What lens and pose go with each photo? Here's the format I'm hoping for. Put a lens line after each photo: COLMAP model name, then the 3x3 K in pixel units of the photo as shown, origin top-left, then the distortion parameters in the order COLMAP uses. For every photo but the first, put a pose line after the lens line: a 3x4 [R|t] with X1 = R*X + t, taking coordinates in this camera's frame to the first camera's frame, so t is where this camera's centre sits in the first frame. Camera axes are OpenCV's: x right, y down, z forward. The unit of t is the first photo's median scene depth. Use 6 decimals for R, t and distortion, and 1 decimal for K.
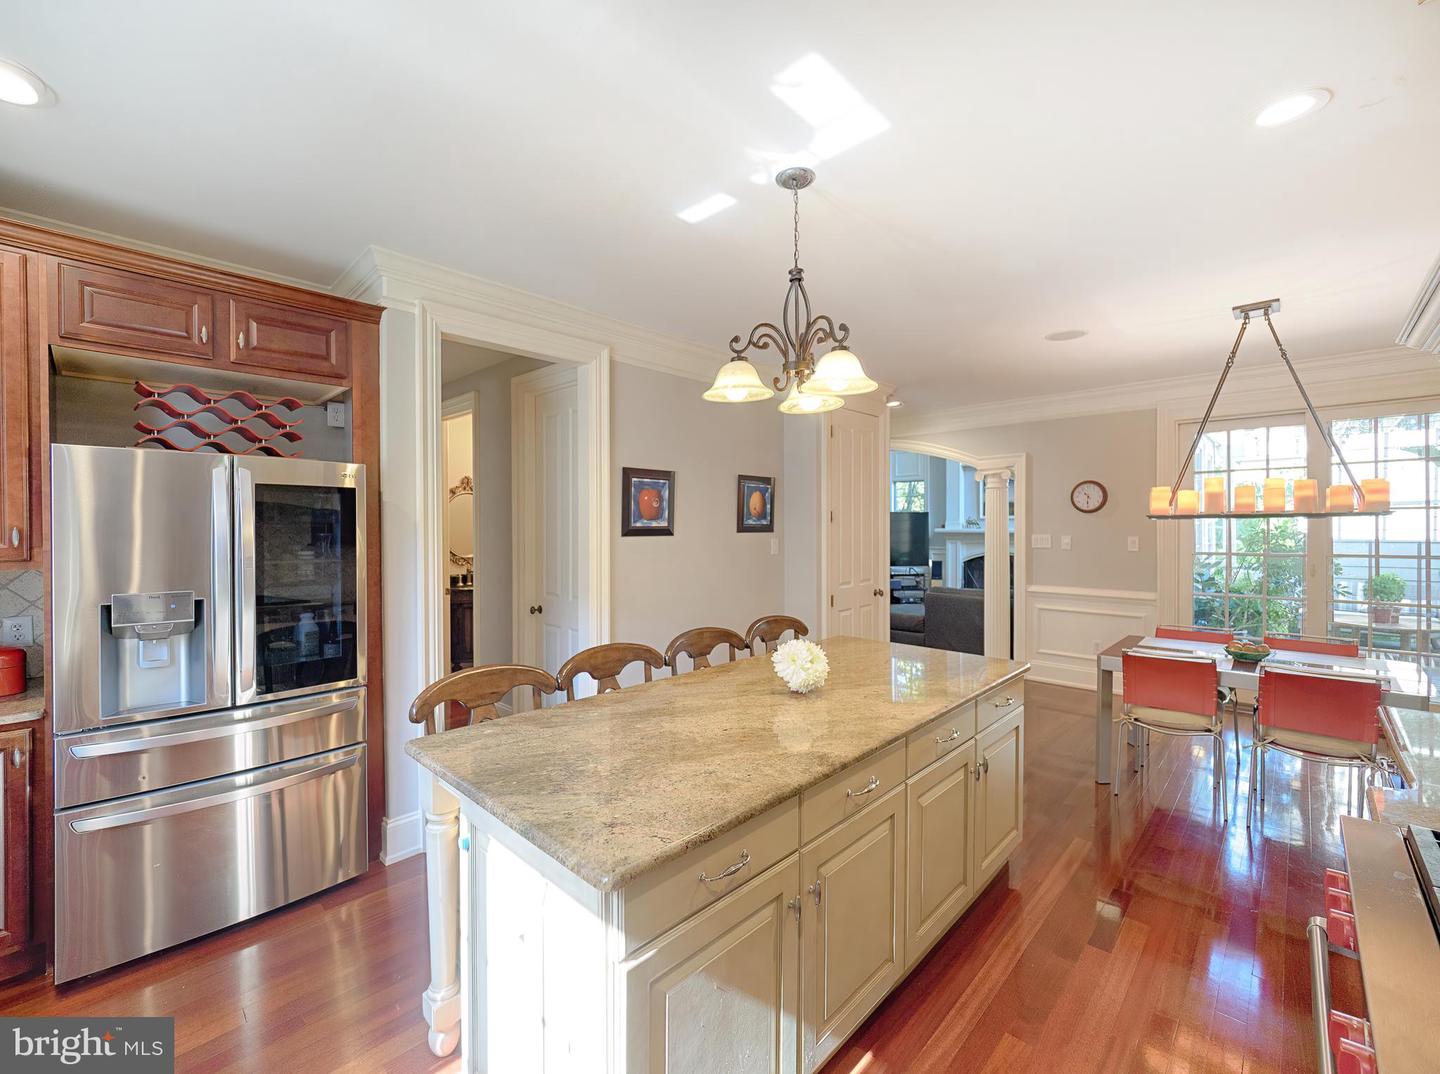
lens RADIAL K [[609.8, 0, 720.0], [0, 609.8, 537.0], [0, 0, 1]] dist [-0.016000, -0.000048]
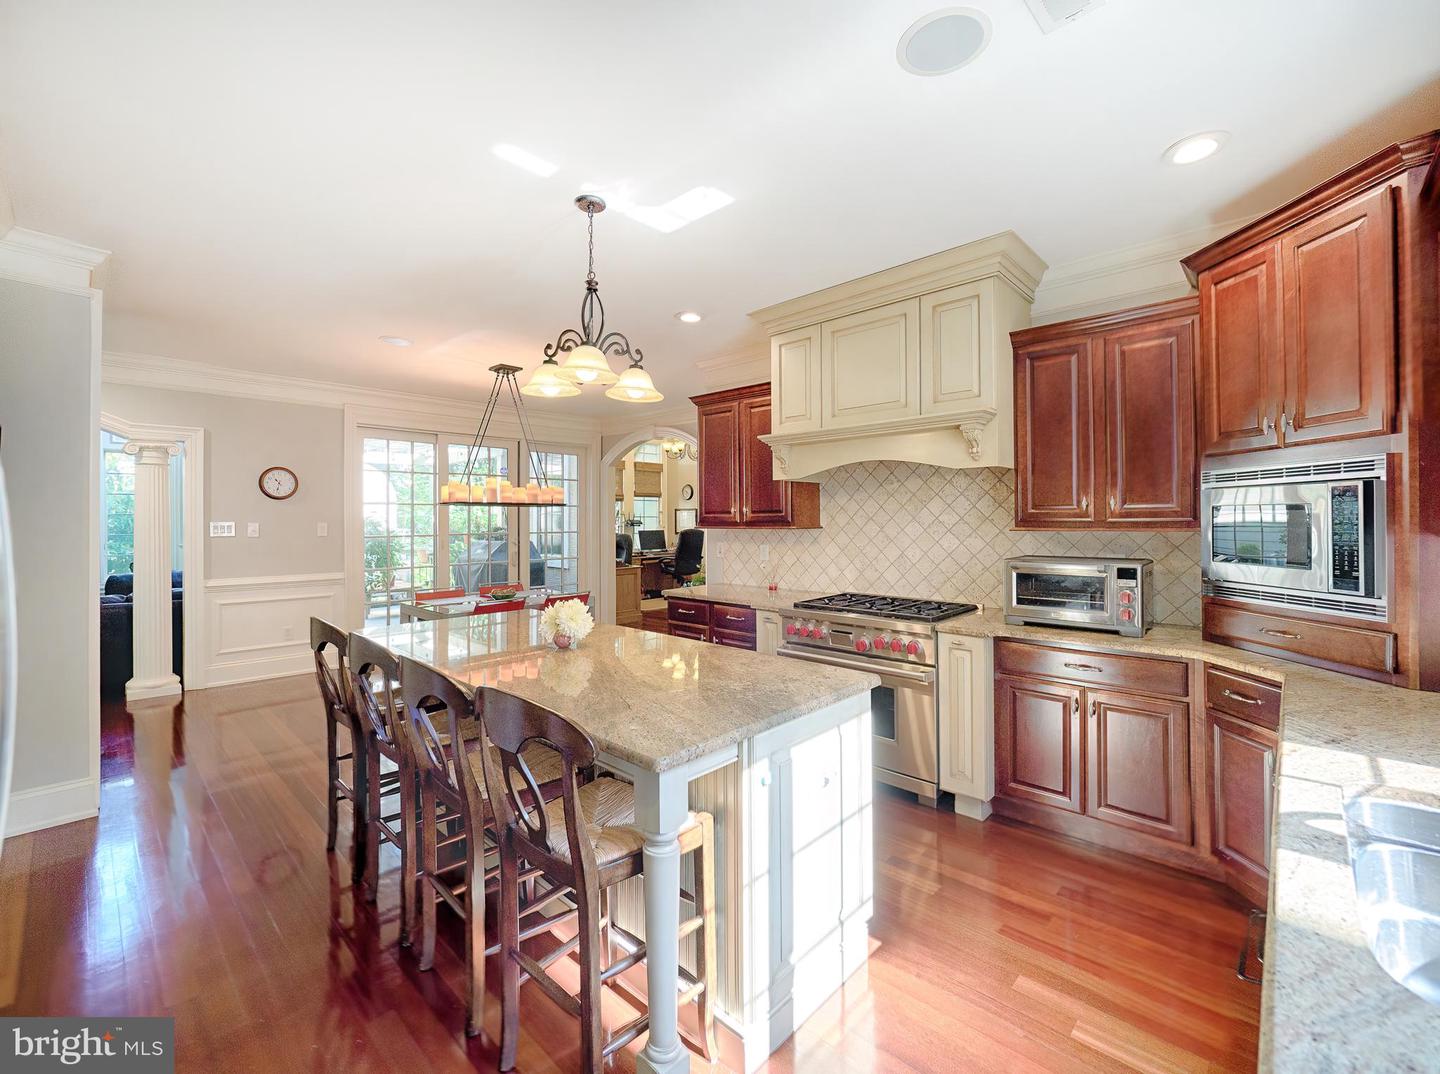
lens RADIAL K [[607.5, 0, 721.8], [0, 607.5, 521.6], [0, 0, 1]] dist [-0.015698, -0.000339]
pose [[-0.016565, 0.002348, 0.999860, -0.413305], [0.021049, 0.999776, -0.001999, 0.014549], [-0.999641, 0.021013, -0.016611, 0.302102]]
